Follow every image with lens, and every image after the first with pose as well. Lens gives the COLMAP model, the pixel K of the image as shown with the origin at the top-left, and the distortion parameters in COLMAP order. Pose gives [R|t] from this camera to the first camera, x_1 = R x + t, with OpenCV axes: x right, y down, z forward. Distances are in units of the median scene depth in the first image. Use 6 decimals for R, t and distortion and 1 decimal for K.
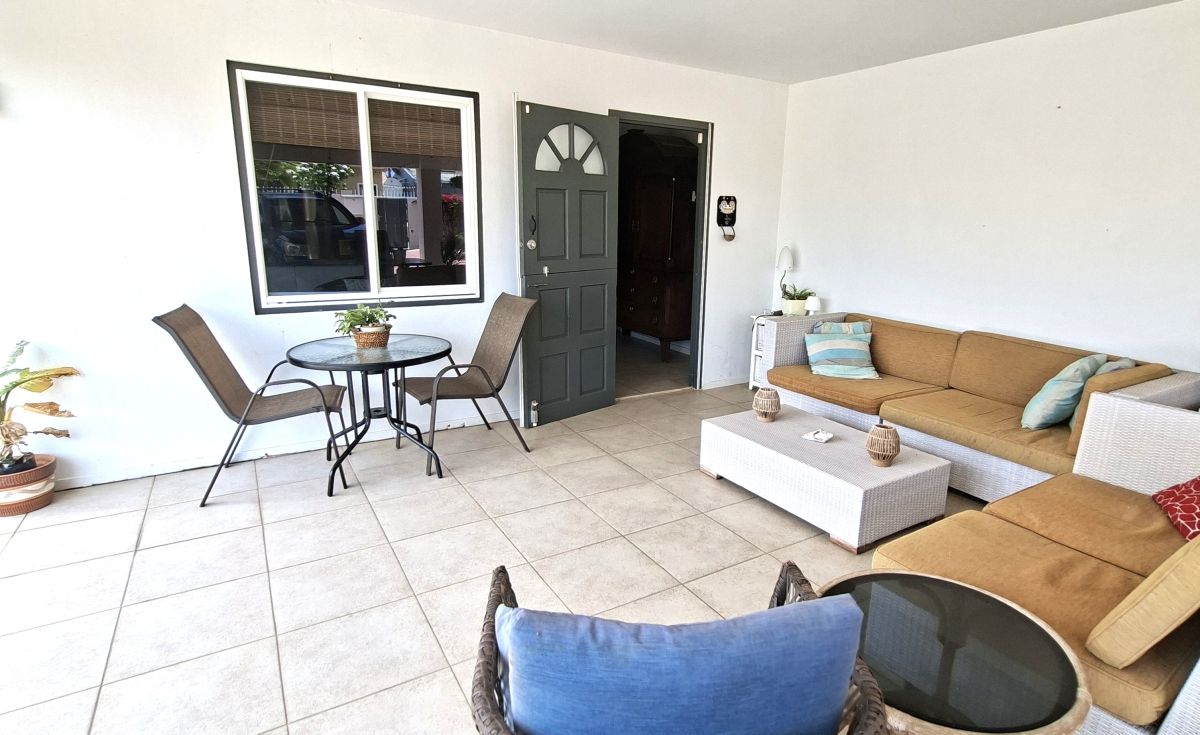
lens RADIAL K [[615.4, 0, 599.3], [0, 615.4, 372.5], [0, 0, 1]] dist [0.003945, 0.002591]
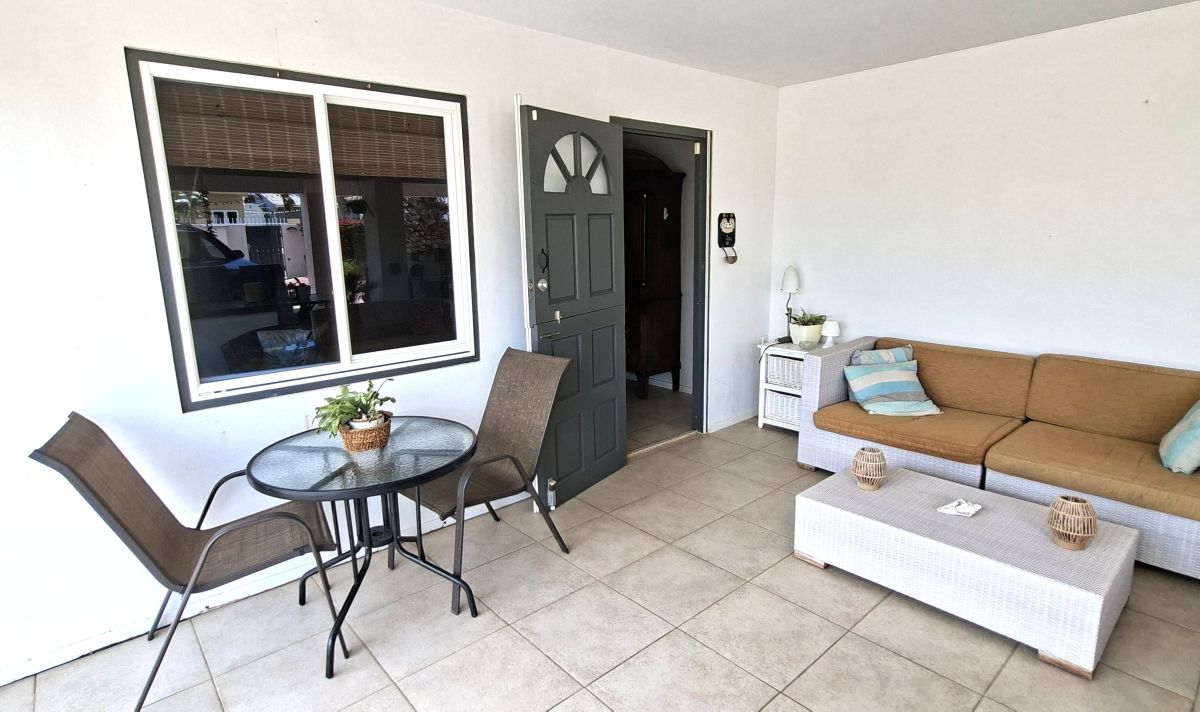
lens RADIAL K [[610.6, 0, 572.4], [0, 610.6, 366.4], [0, 0, 1]] dist [-0.000144, 0.002132]
pose [[0.985671, -0.077430, 0.149858, -0.213288], [0.081818, 0.996374, -0.023335, -0.089581], [-0.147508, 0.035262, 0.988432, 0.242040]]
